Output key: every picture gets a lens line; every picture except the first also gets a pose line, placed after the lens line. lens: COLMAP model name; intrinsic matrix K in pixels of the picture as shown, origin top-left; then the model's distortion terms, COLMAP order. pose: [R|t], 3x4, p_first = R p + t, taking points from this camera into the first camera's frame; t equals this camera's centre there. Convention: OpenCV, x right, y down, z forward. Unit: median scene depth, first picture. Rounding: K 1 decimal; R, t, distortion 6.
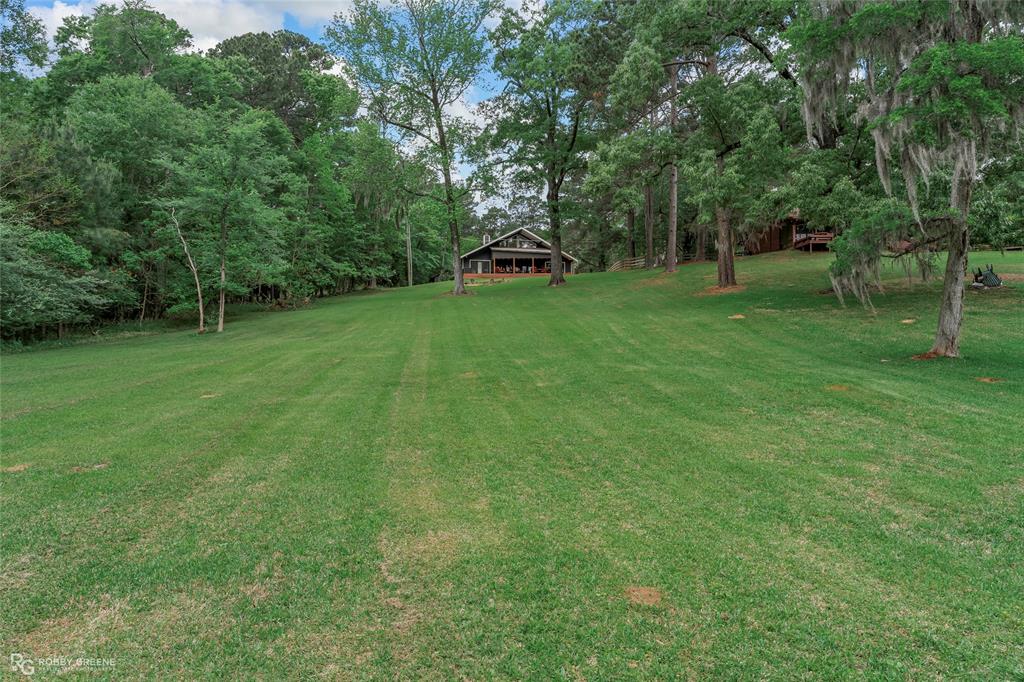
lens RADIAL K [[650.8, 0, 512.0], [0, 650.8, 343.7], [0, 0, 1]] dist [0.000702, 0.000059]
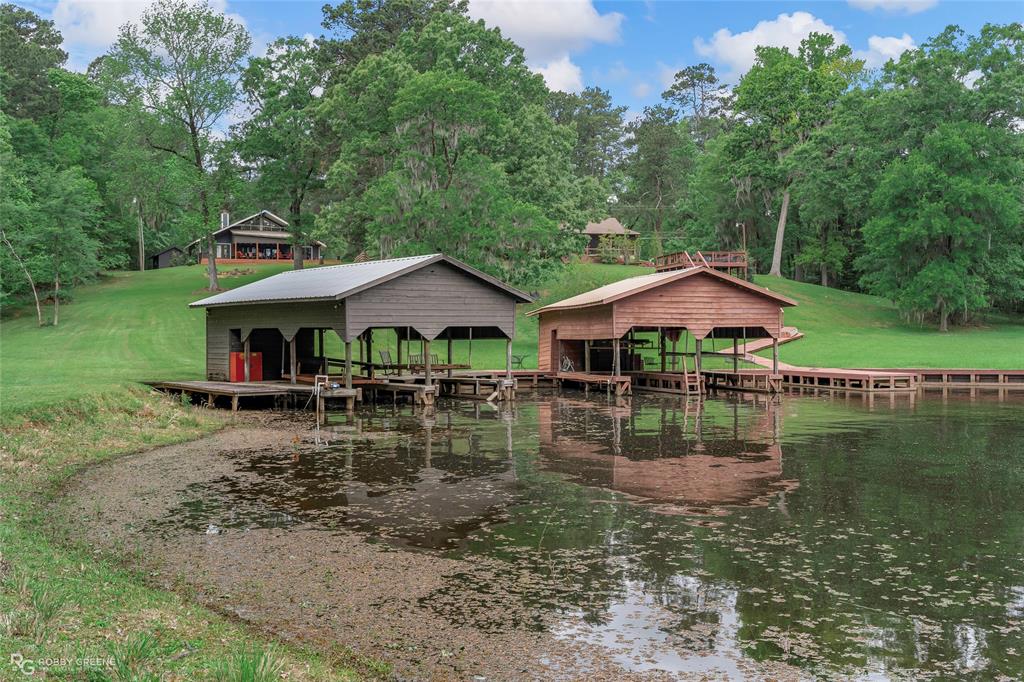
lens RADIAL K [[1030.0, 0, 511.6], [0, 1030.0, 341.6], [0, 0, 1]] dist [0.005692, 0.000000]
pose [[0.967193, -0.002769, 0.254027, -0.020388], [0.000541, 0.999961, 0.008837, -0.000034], [-0.254042, -0.008410, 0.967157, -0.556027]]
